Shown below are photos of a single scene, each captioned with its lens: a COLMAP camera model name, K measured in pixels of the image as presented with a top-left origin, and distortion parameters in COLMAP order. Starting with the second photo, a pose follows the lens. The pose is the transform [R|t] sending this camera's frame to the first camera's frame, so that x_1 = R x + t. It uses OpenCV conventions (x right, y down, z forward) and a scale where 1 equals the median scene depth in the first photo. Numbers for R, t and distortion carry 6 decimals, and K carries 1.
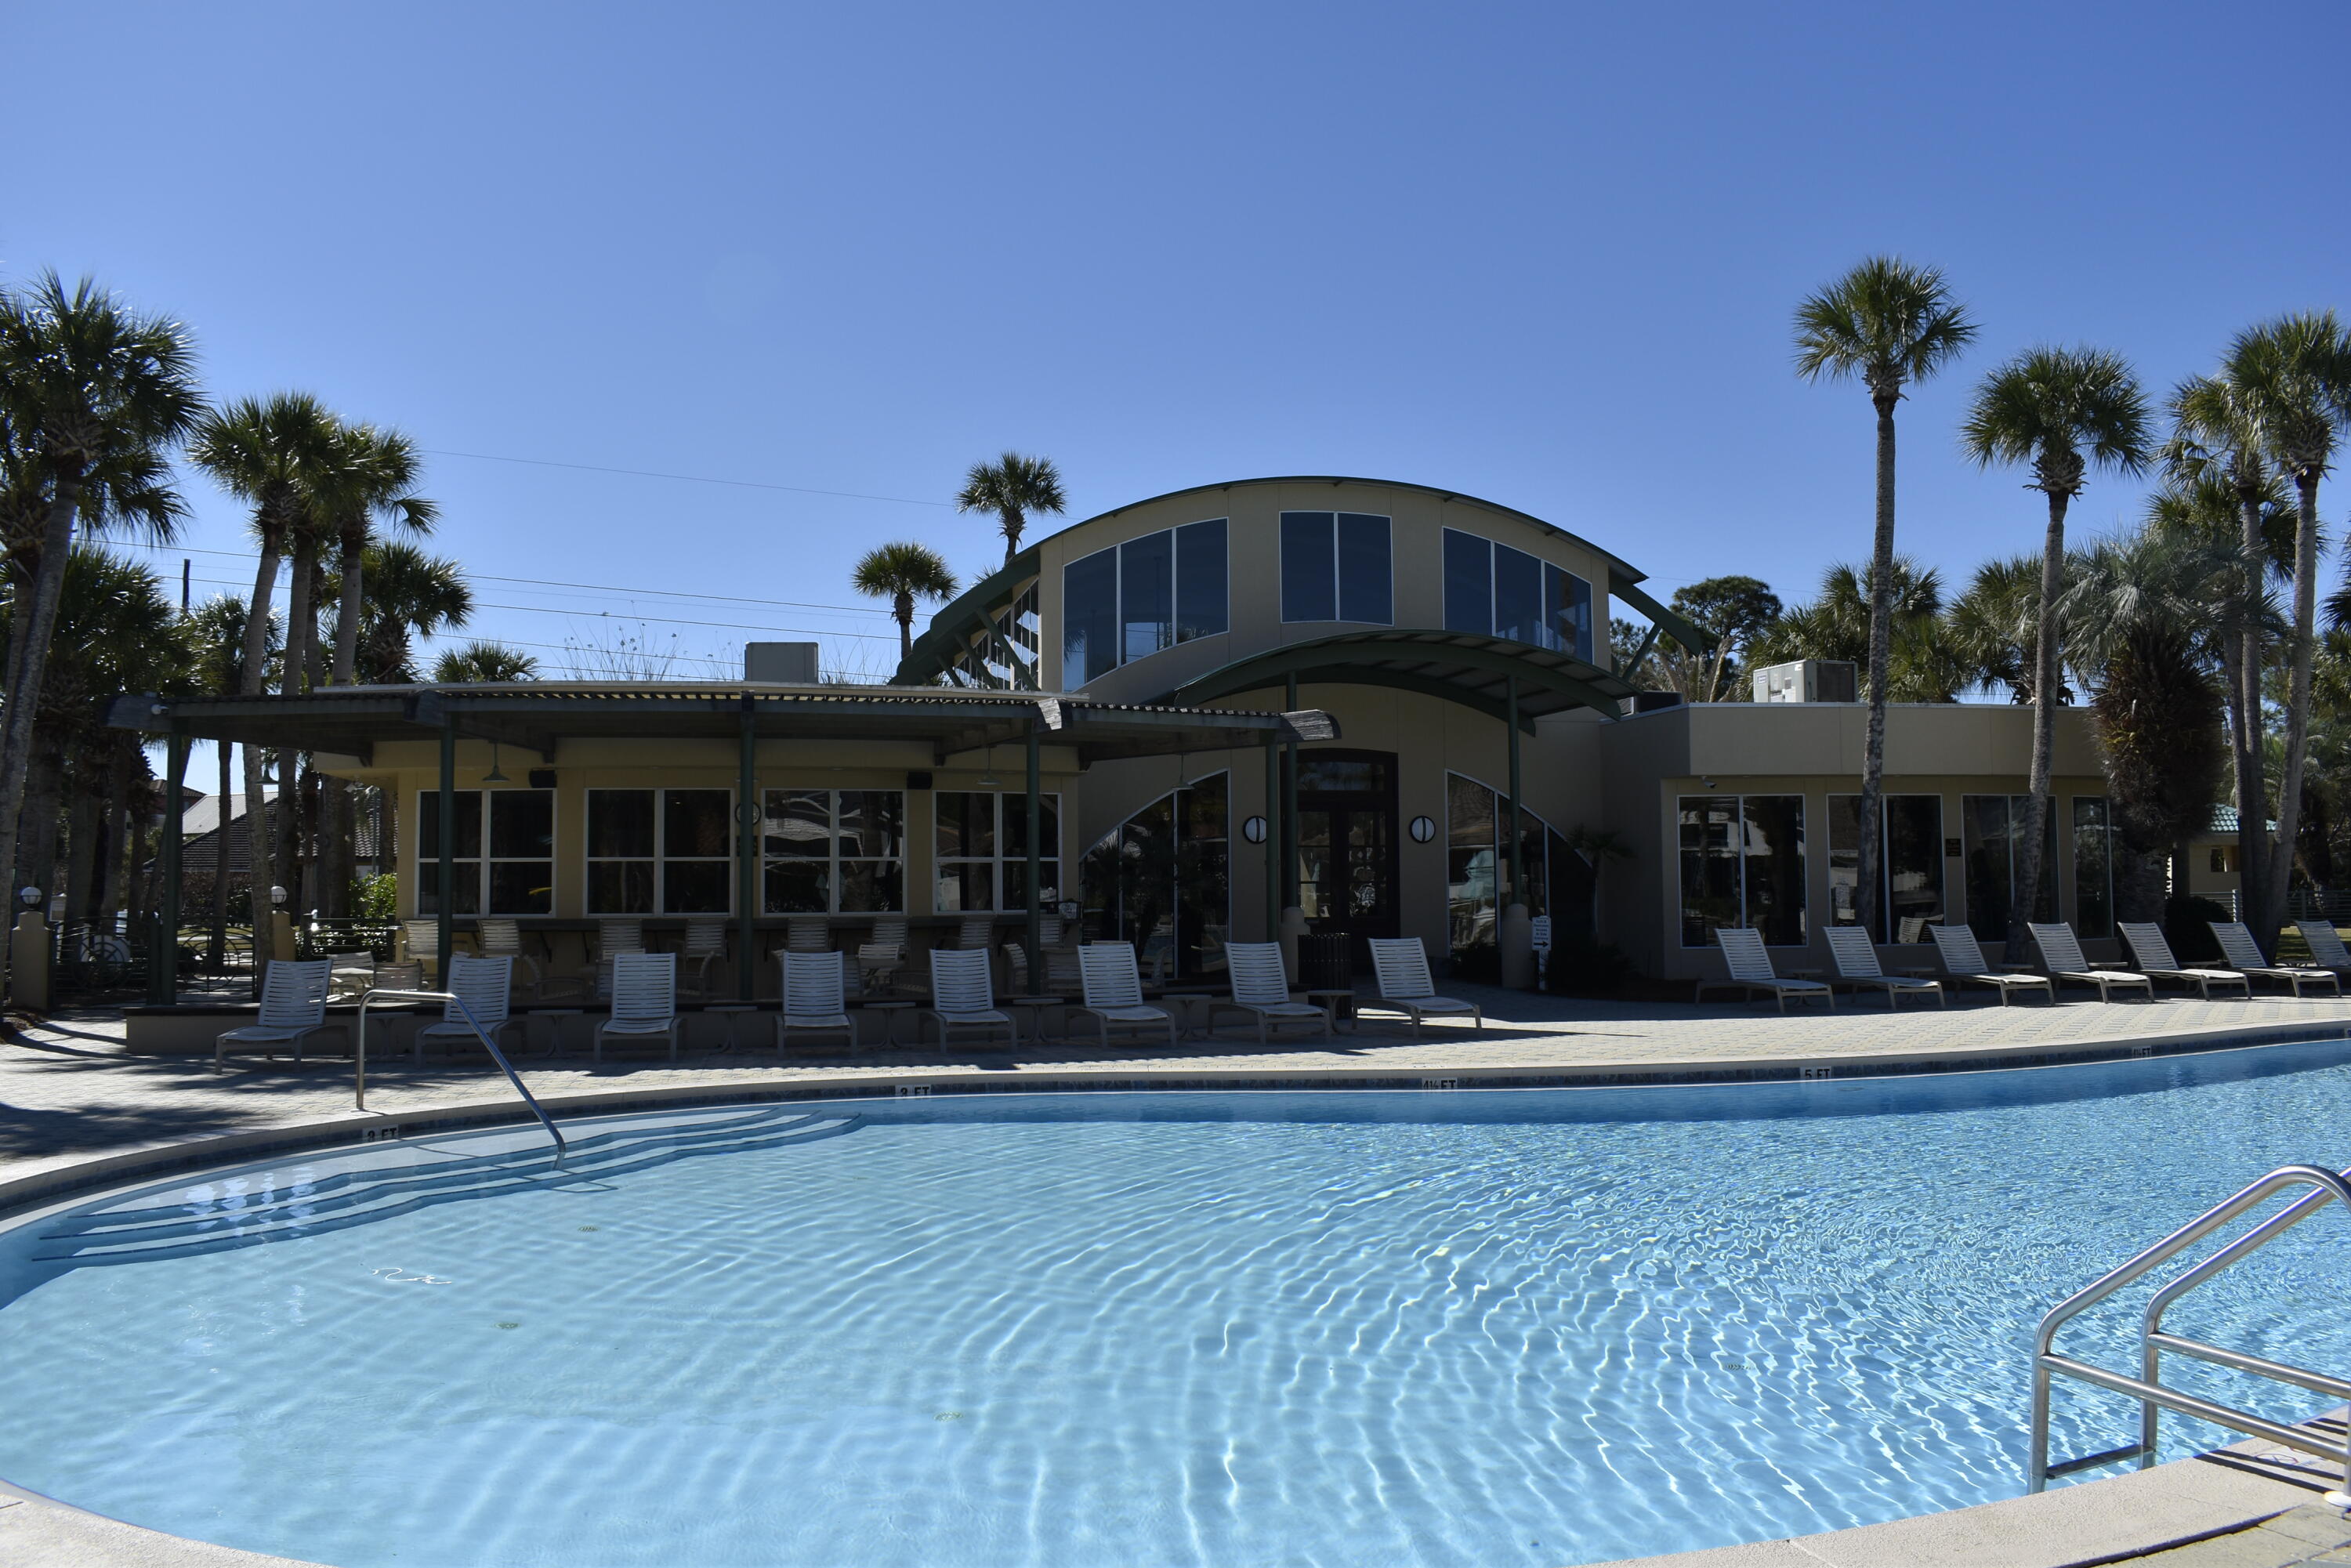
lens RADIAL K [[1839.2, 0, 1177.3], [0, 1839.2, 774.9], [0, 0, 1]] dist [-0.099054, 0.019261]
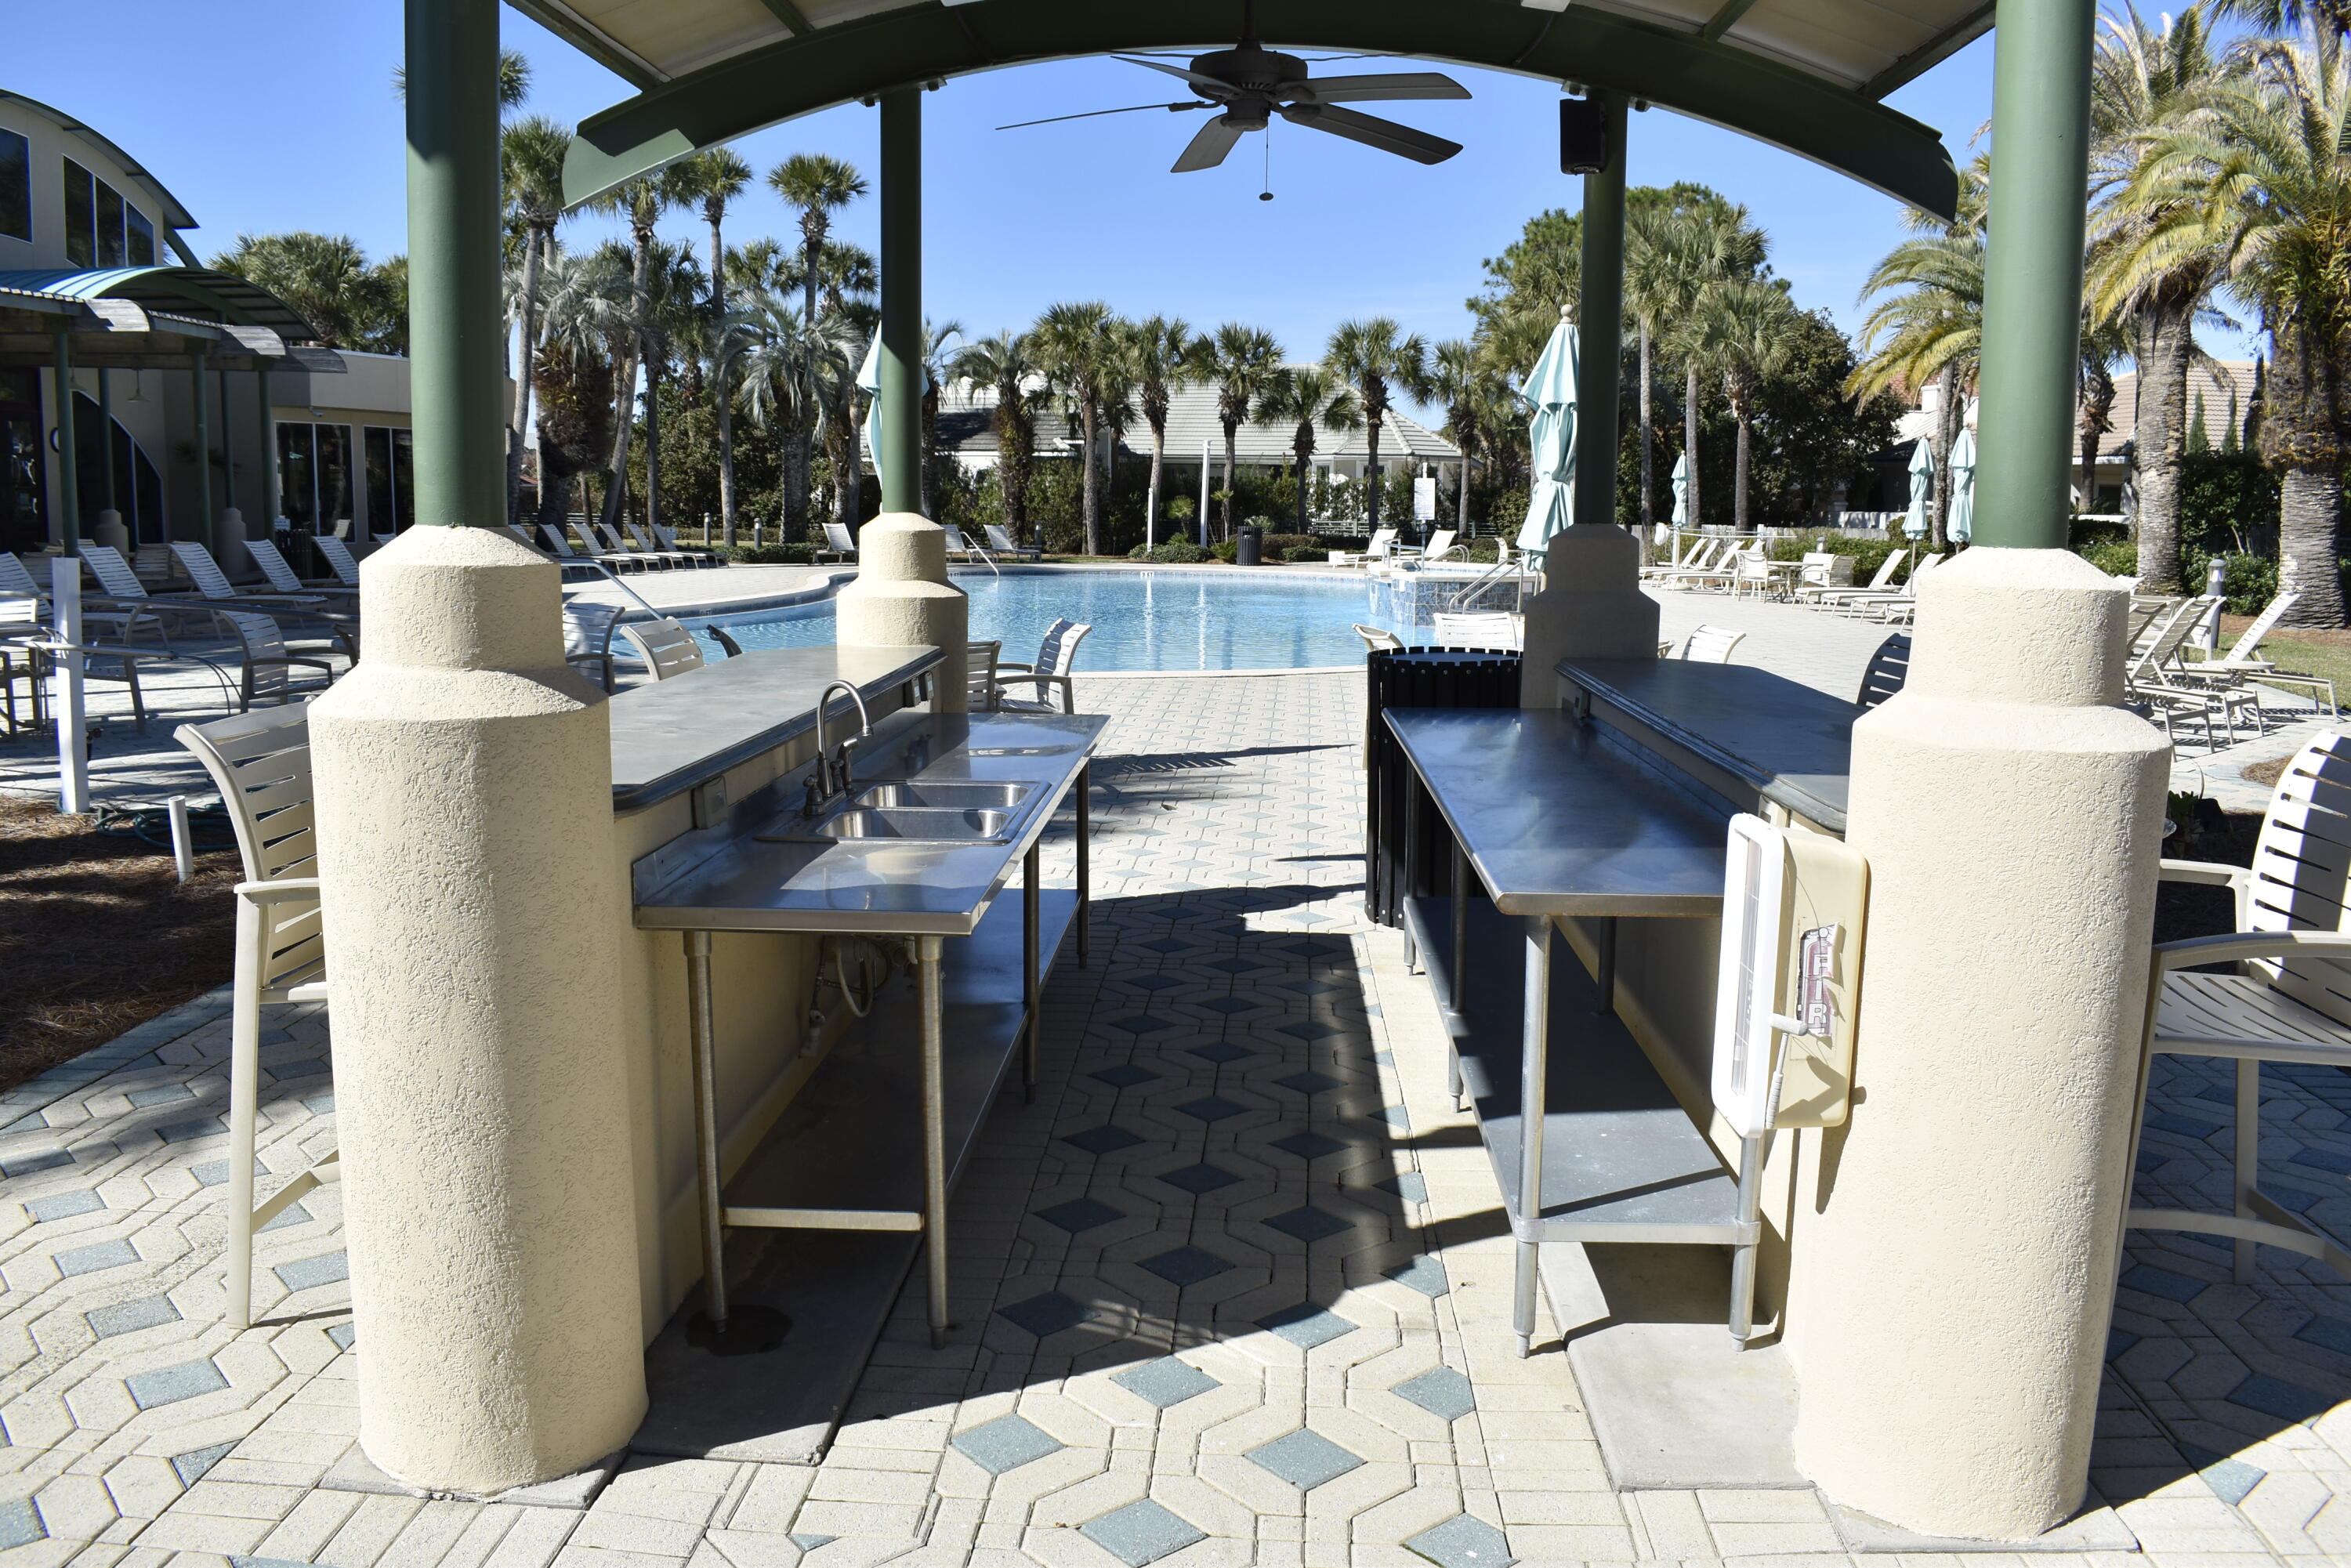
lens RADIAL K [[1839.2, 0, 1177.3], [0, 1839.2, 774.9], [0, 0, 1]] dist [-0.099054, 0.019261]
pose [[0.278534, -0.128794, 0.951751, -0.791020], [-0.074305, 0.985108, 0.155053, 0.015458], [-0.957548, -0.113908, 0.264816, 0.084202]]
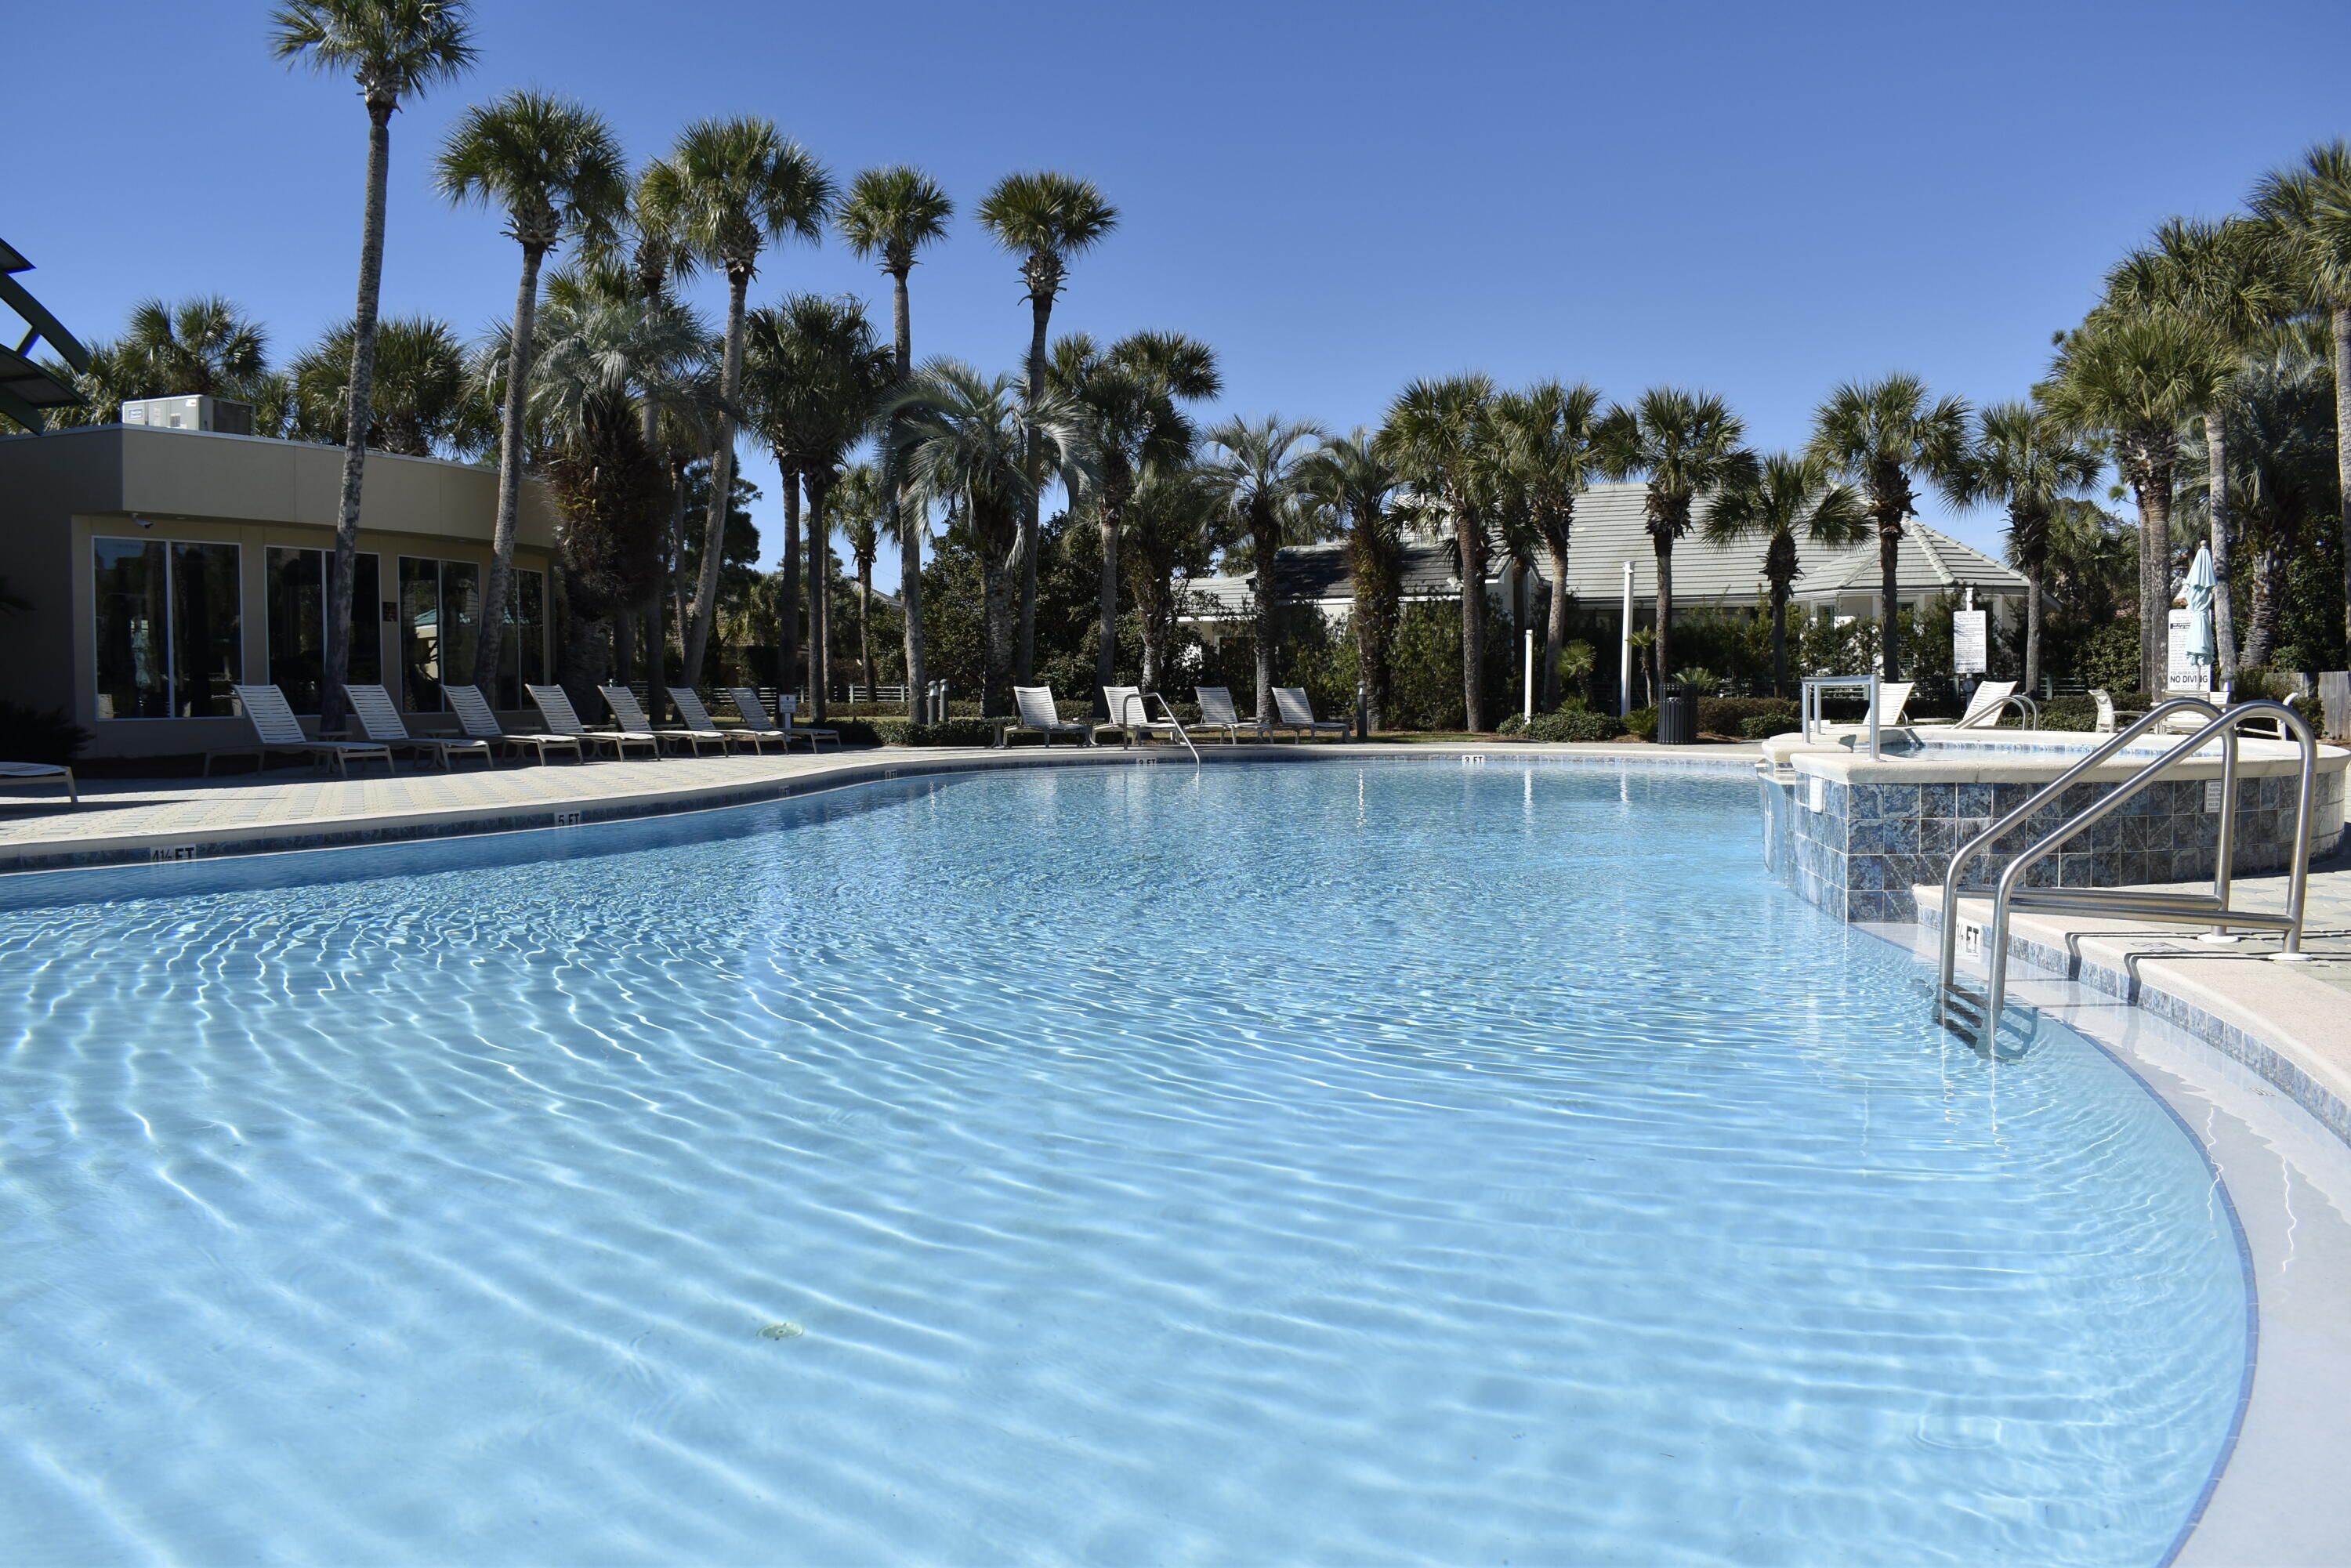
lens RADIAL K [[1839.2, 0, 1177.3], [0, 1839.2, 774.9], [0, 0, 1]] dist [-0.099054, 0.019261]
pose [[0.544161, -0.035315, 0.838237, -0.145989], [-0.050574, 0.995916, 0.074789, 0.036976], [-0.837455, -0.083090, 0.540153, 0.161219]]
